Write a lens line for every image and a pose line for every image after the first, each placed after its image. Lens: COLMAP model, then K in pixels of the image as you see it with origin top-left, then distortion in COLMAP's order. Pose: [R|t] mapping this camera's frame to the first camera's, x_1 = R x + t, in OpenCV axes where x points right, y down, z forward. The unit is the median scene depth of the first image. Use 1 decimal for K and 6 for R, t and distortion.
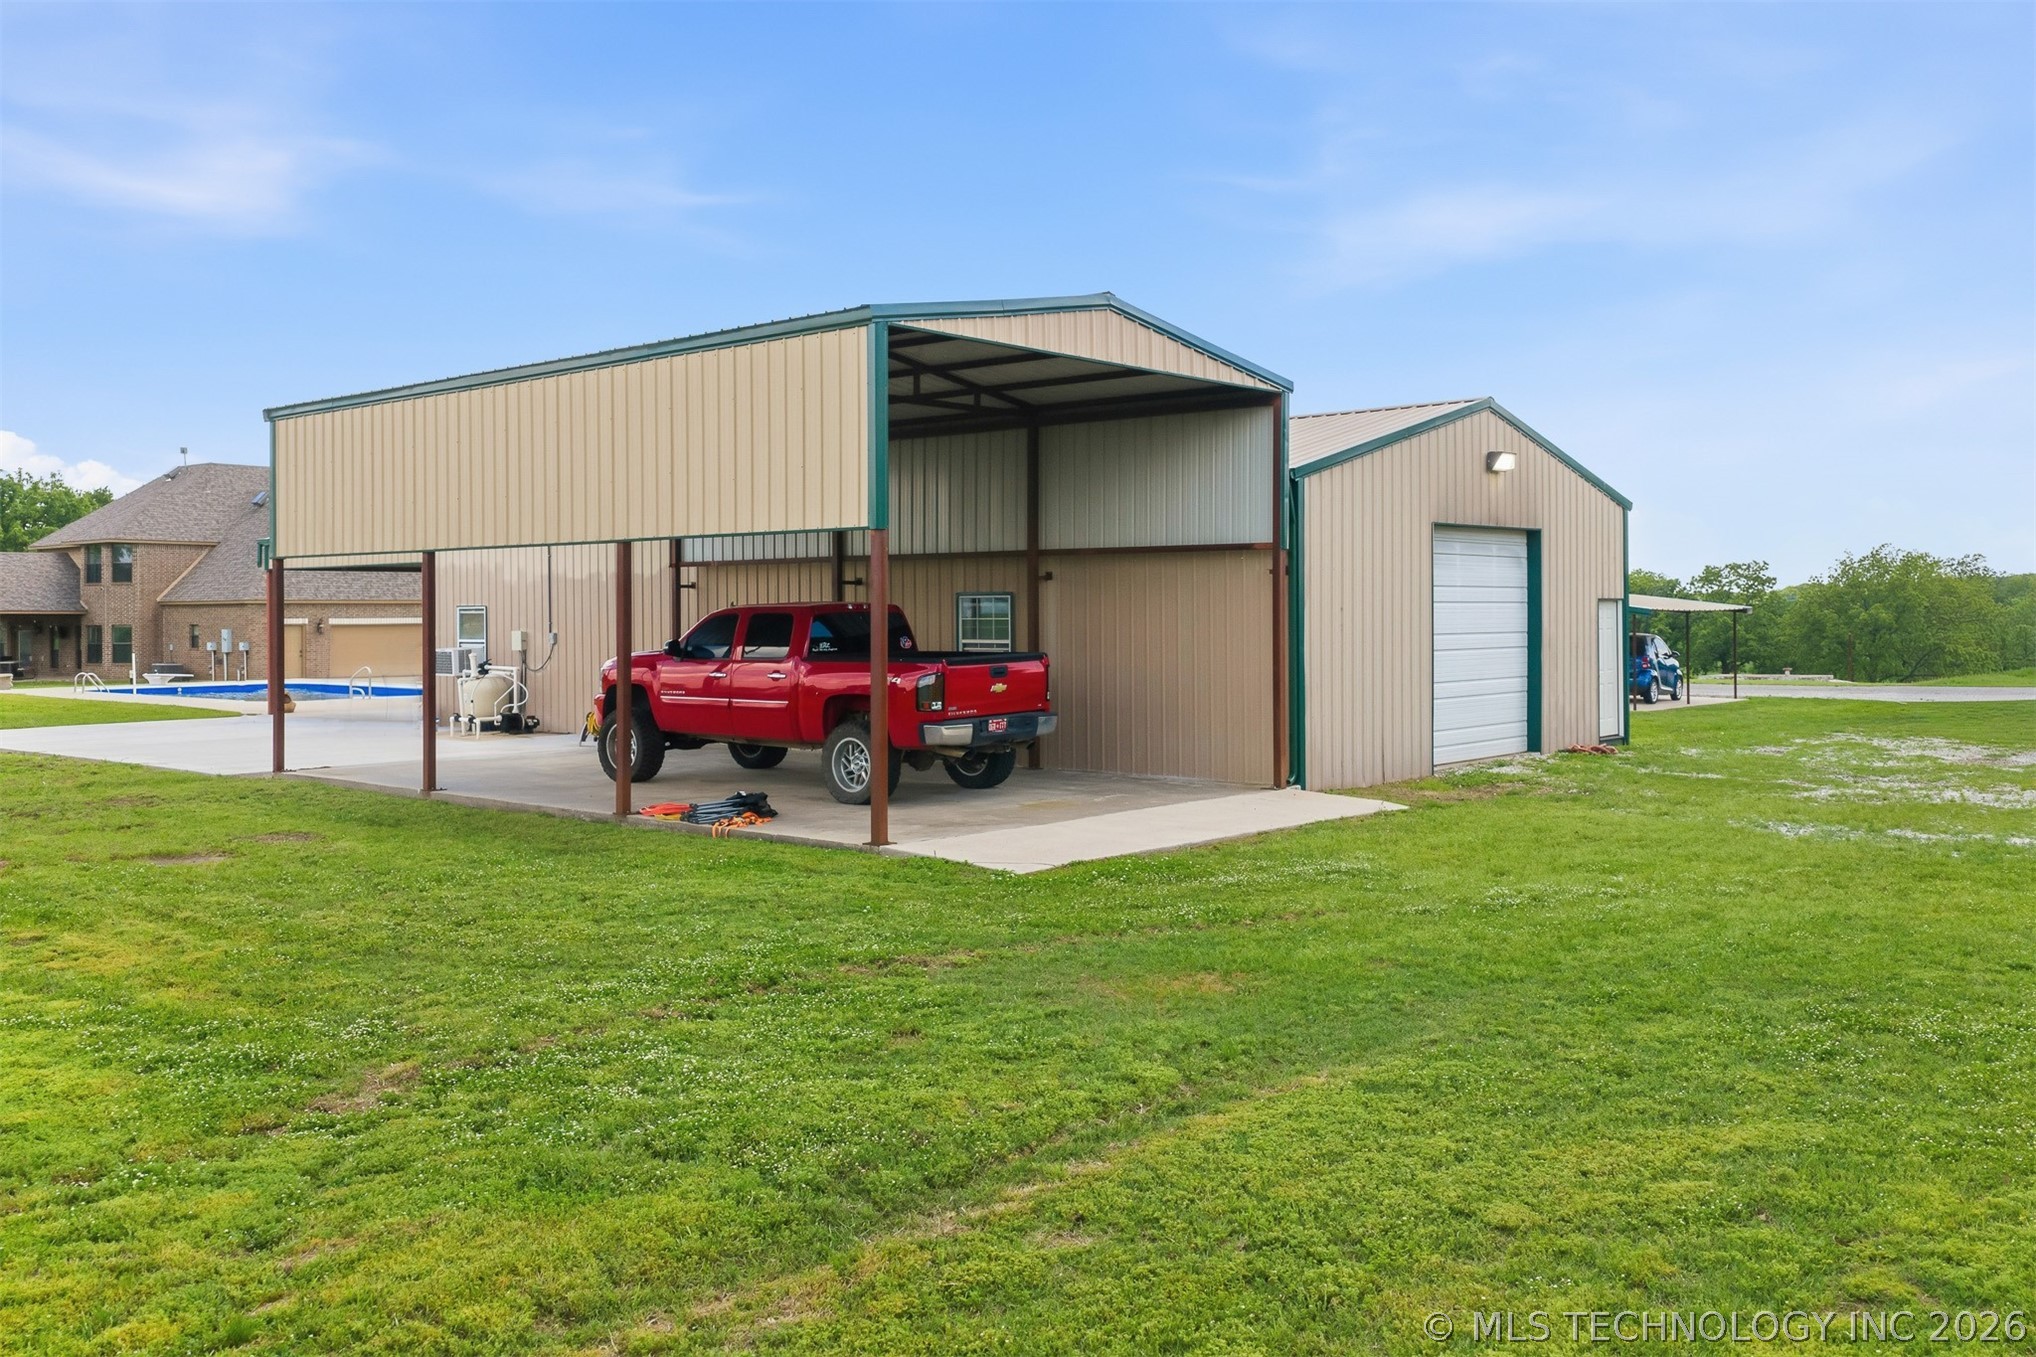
lens RADIAL K [[1696.5, 0, 1019.7], [0, 1696.5, 657.4], [0, 0, 1]] dist [0.024095, -0.050543]
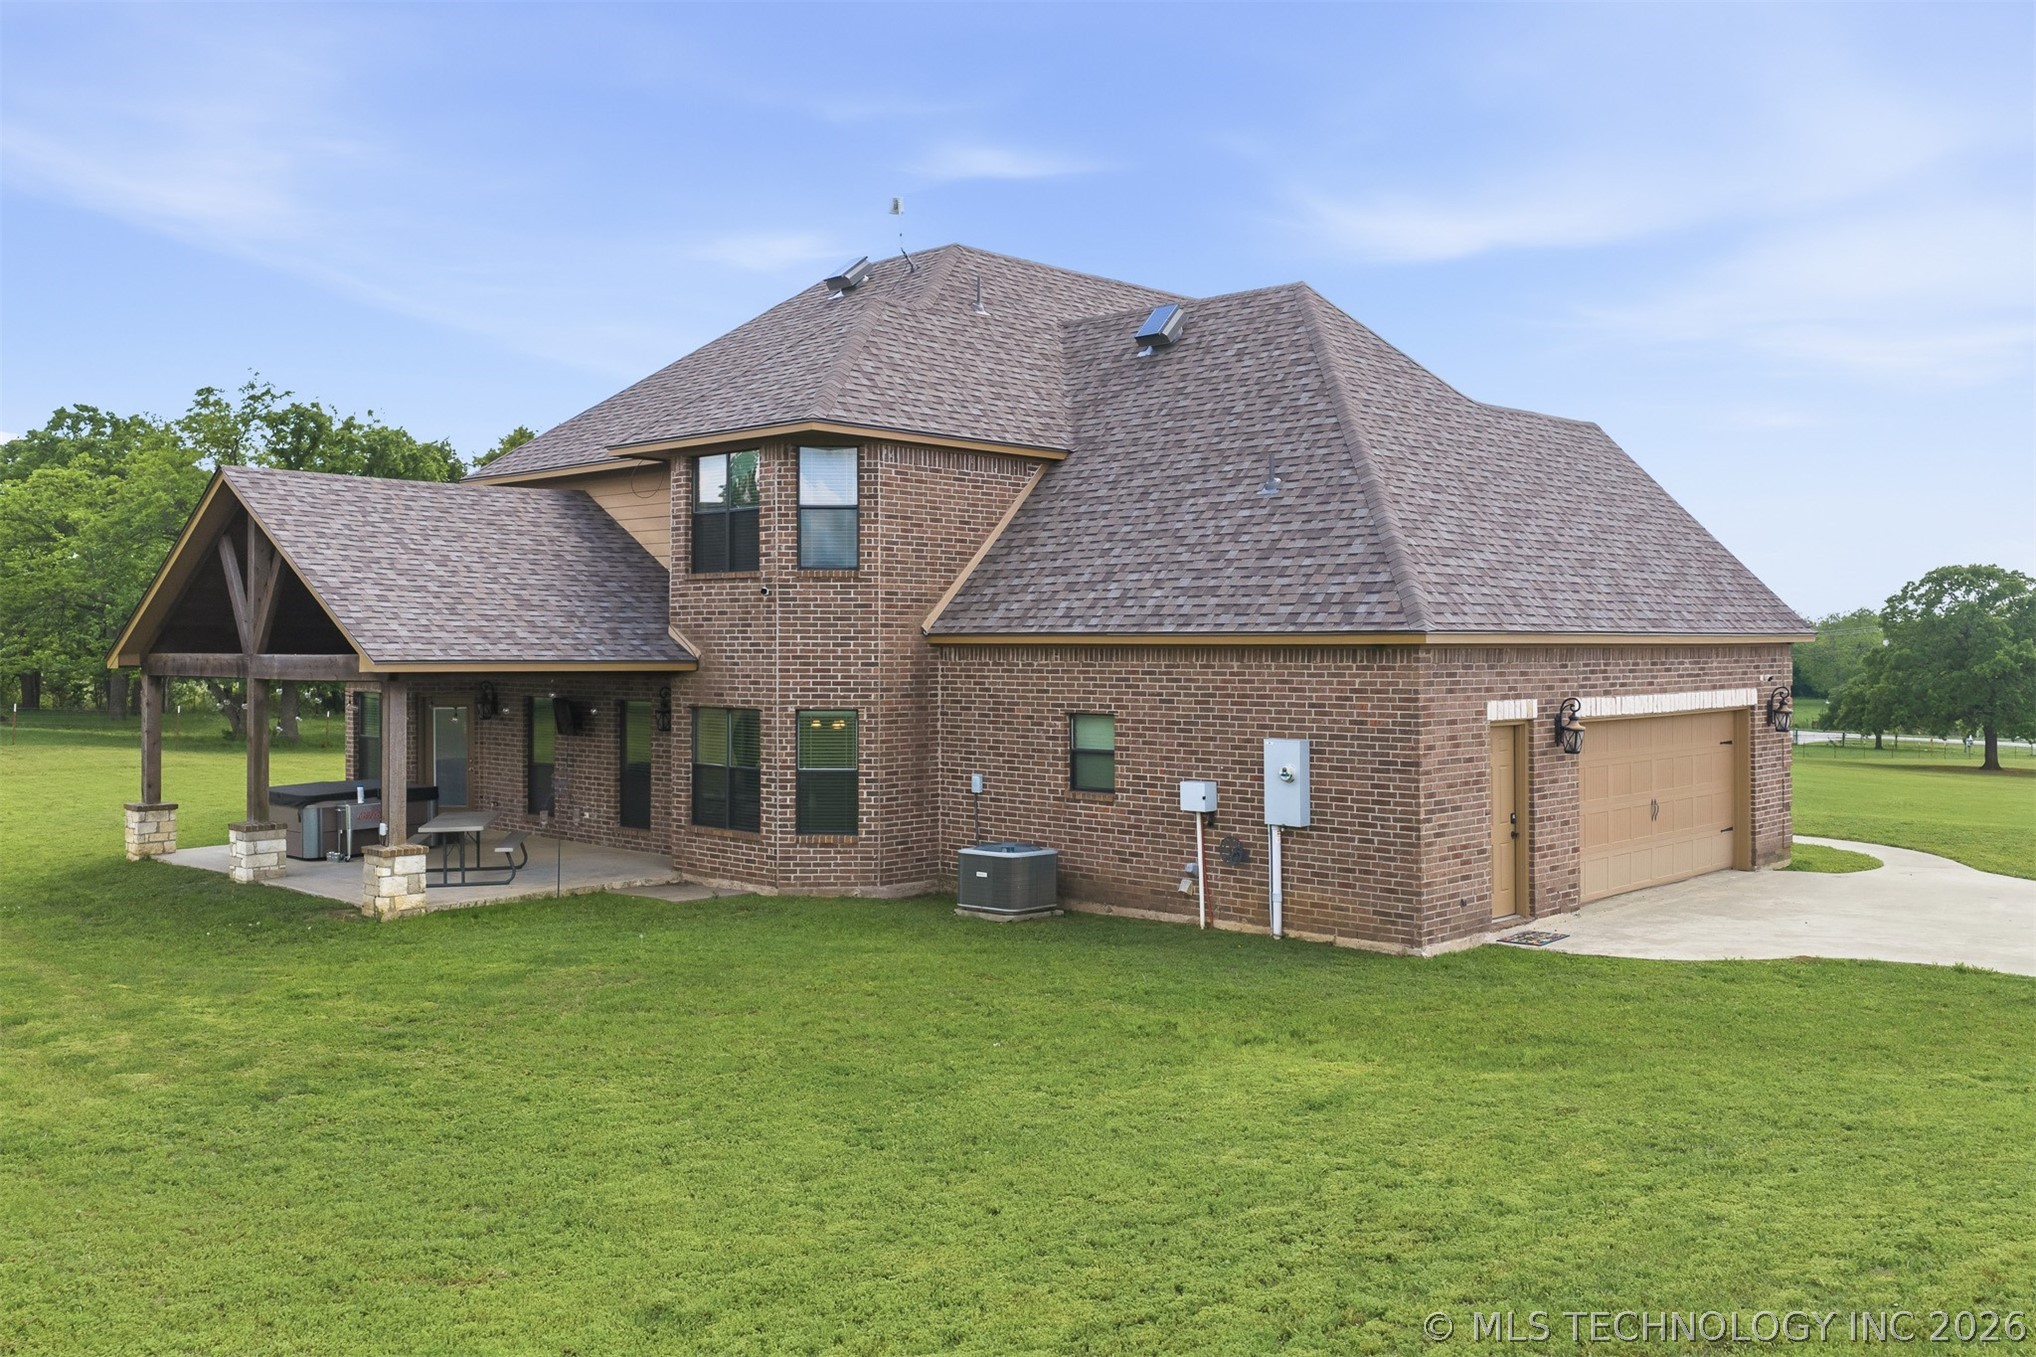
lens RADIAL K [[1696.5, 0, 1019.7], [0, 1696.5, 657.4], [0, 0, 1]] dist [0.024095, -0.050543]
pose [[0.994563, 0.004834, -0.104029, -0.459652], [-0.005153, 0.999983, -0.002794, -0.027572], [0.104013, 0.003314, 0.994570, 0.696890]]
